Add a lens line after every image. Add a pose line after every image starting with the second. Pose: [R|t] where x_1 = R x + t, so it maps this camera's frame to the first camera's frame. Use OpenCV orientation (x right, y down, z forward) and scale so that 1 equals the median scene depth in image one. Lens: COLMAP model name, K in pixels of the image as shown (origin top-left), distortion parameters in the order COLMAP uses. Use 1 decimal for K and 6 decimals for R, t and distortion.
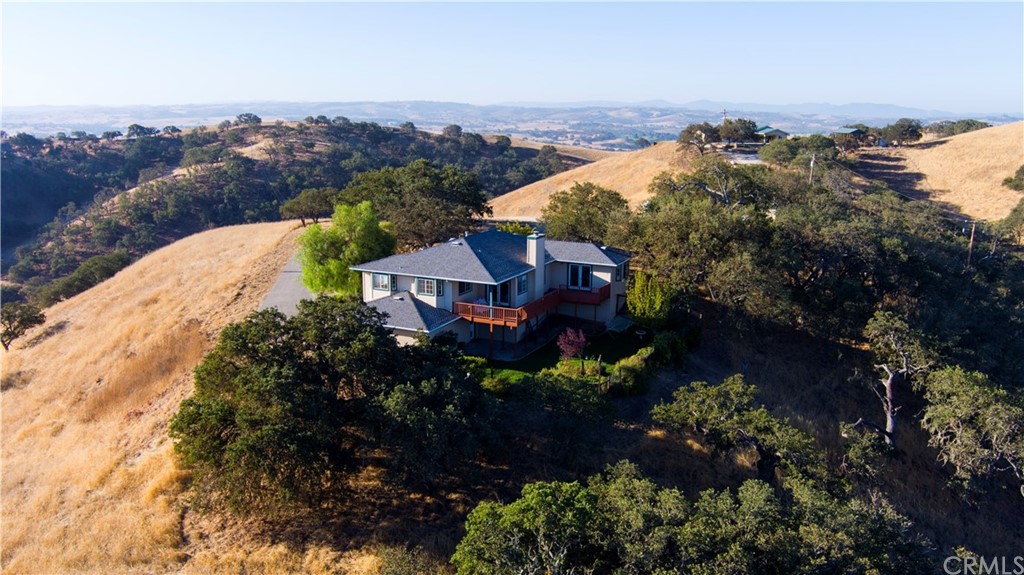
lens RADIAL K [[827.8, 0, 509.8], [0, 827.8, 287.2], [0, 0, 1]] dist [-0.069360, 0.036928]
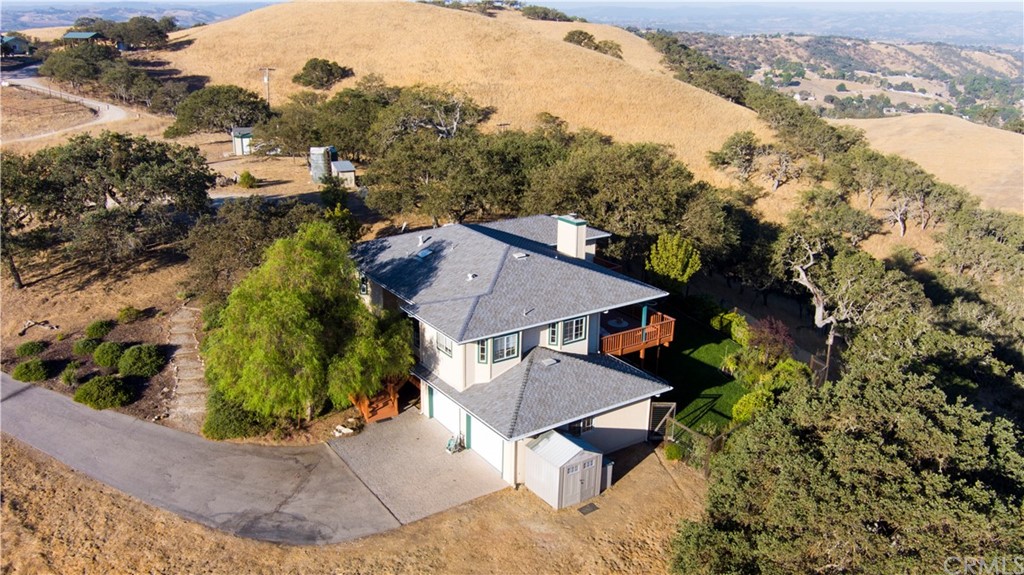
lens RADIAL K [[827.8, 0, 513.3], [0, 827.8, 287.7], [0, 0, 1]] dist [-0.069360, 0.036928]
pose [[0.505994, -0.277942, 0.816528, -0.152996], [0.173993, 0.960089, 0.218988, -0.043357], [-0.844806, 0.031264, 0.534159, 0.161427]]
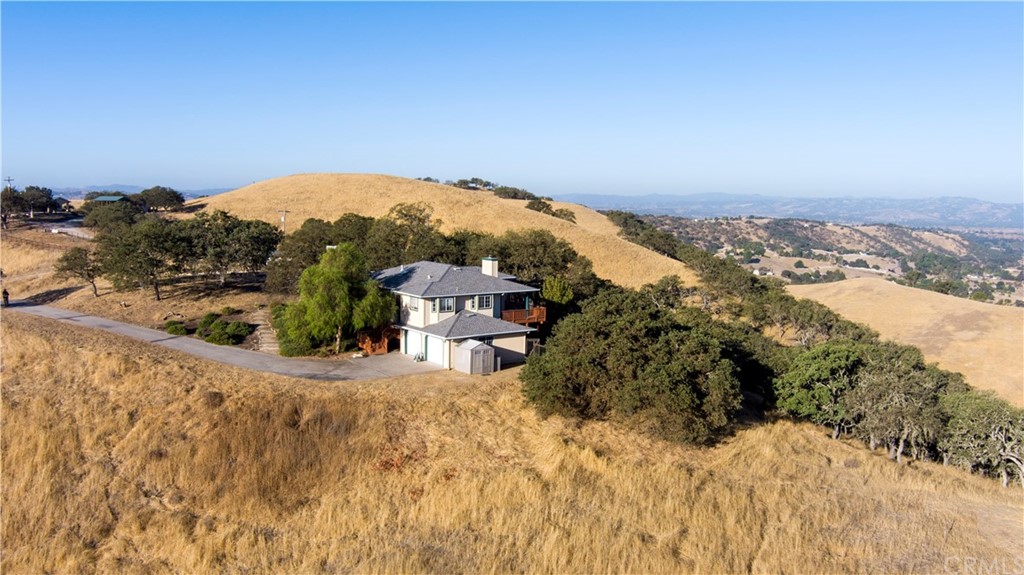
lens RADIAL K [[827.8, 0, 511.4], [0, 827.8, 291.9], [0, 0, 1]] dist [-0.069360, 0.036928]
pose [[0.484455, -0.099344, 0.869157, -0.265669], [0.172075, 0.984943, 0.016667, -0.006613], [-0.857726, 0.141486, 0.494255, 0.085757]]
